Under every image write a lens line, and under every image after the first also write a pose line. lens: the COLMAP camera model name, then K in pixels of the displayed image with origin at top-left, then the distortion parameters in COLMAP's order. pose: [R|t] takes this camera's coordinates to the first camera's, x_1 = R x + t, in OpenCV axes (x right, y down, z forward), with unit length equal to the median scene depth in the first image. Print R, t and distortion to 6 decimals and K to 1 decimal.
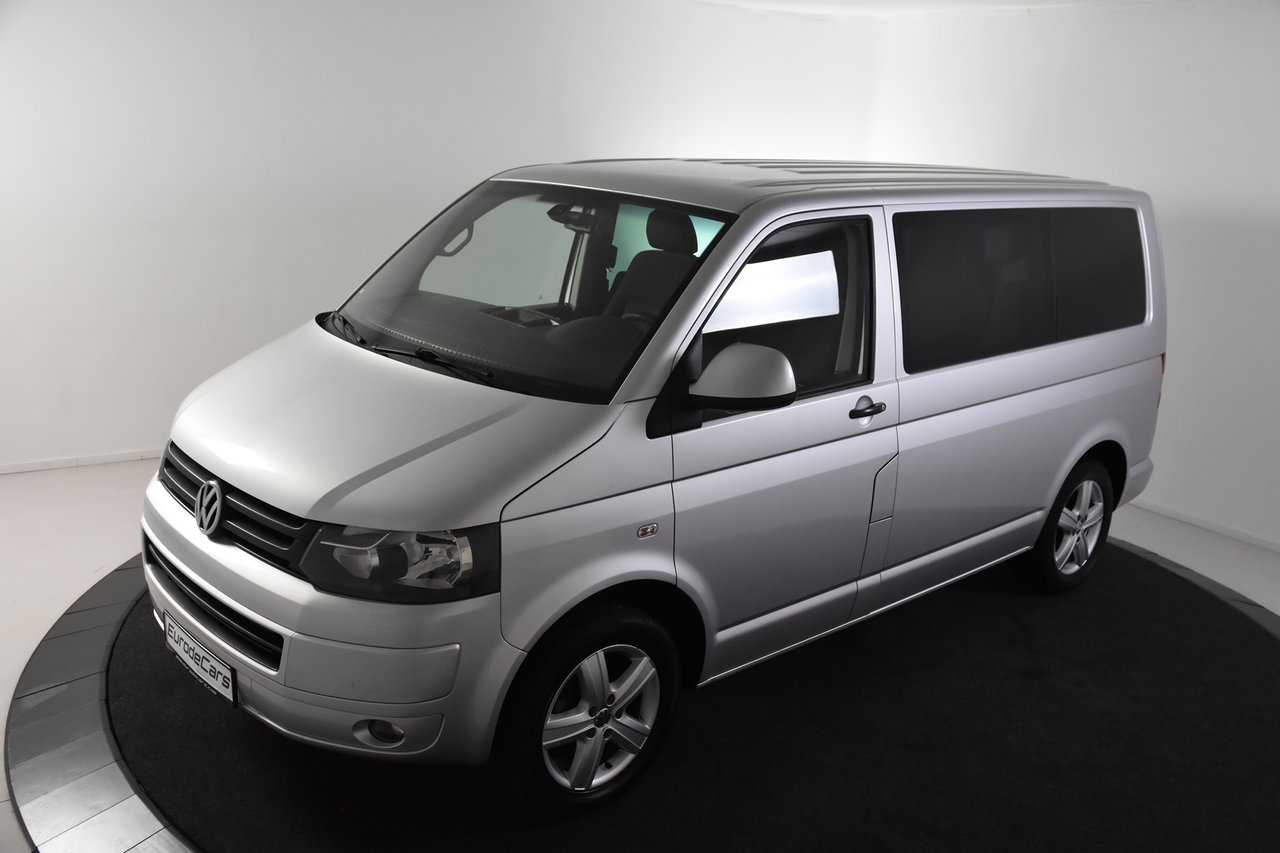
lens RADIAL K [[1160.6, 0, 633.8], [0, 1160.6, 427.9], [0, 0, 1]] dist [-0.039562, 0.000000]
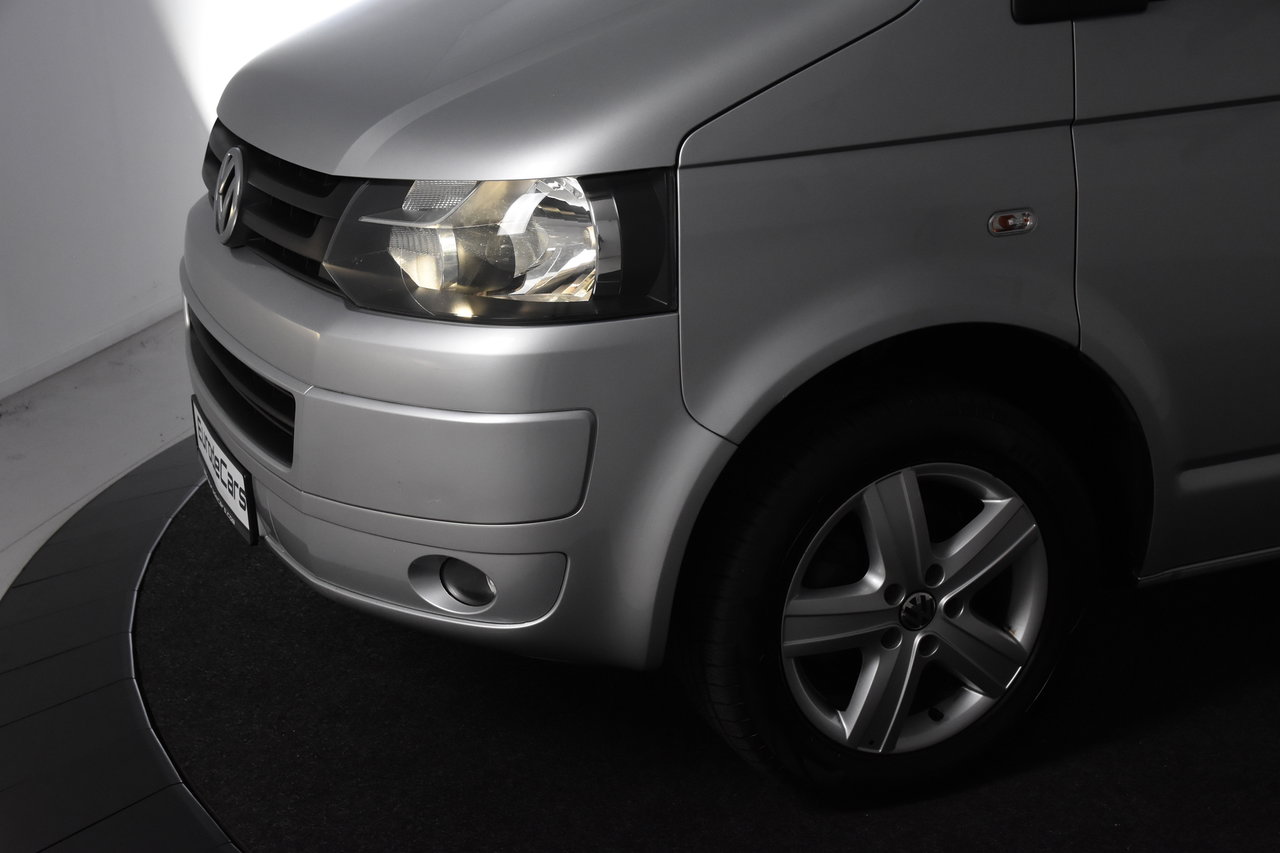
lens RADIAL K [[1670.1, 0, 635.7], [0, 1670.1, 435.5], [0, 0, 1]] dist [0.026110, 0.000000]
pose [[0.941320, 0.030303, -0.336153, 0.099191], [-0.016033, 0.998852, 0.045146, 0.145597], [0.337135, -0.037107, 0.940725, 0.287599]]
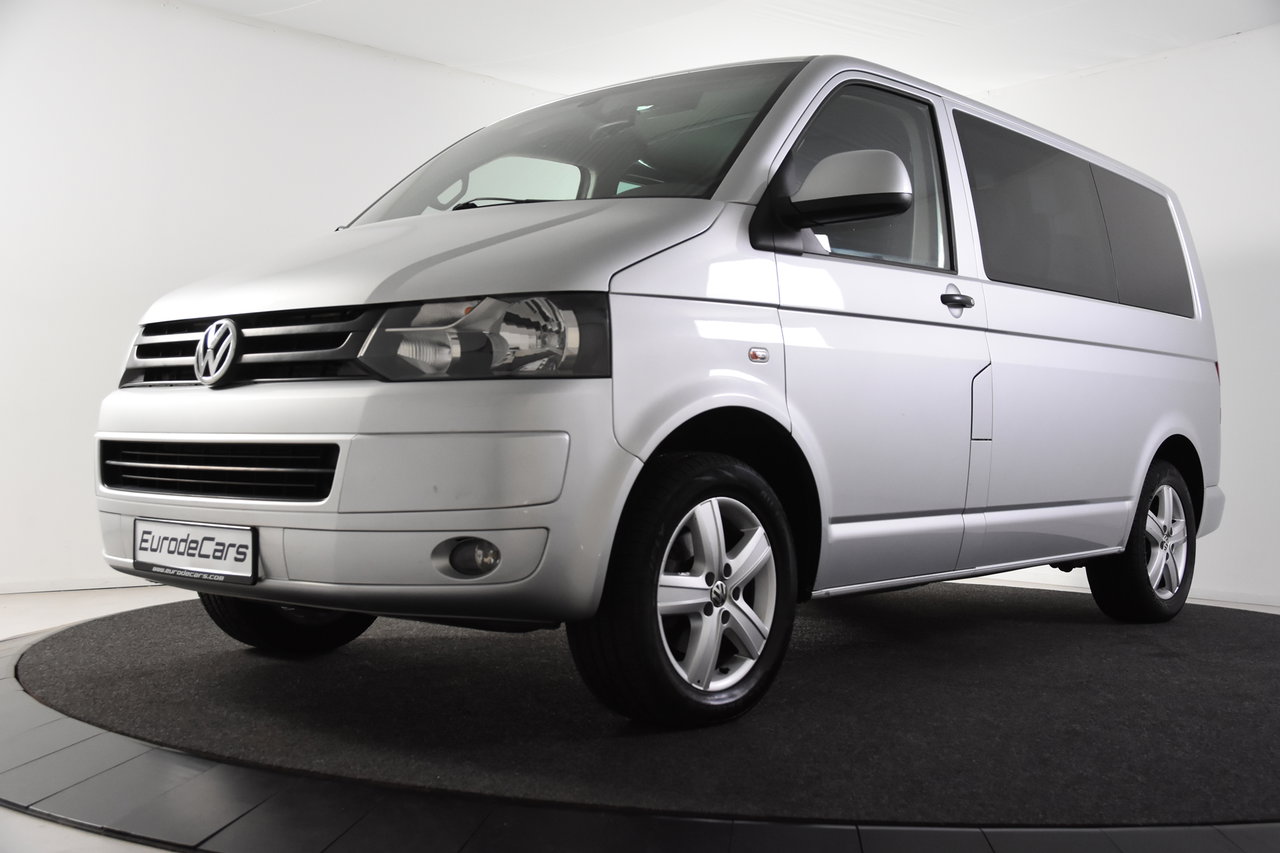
lens RADIAL K [[1365.3, 0, 644.0], [0, 1365.3, 422.4], [0, 0, 1]] dist [0.009015, 0.000000]
pose [[0.991147, -0.036178, 0.127743, -0.195765], [0.070362, 0.959061, -0.274319, 0.394711], [-0.112589, 0.280879, 0.953116, 0.077814]]
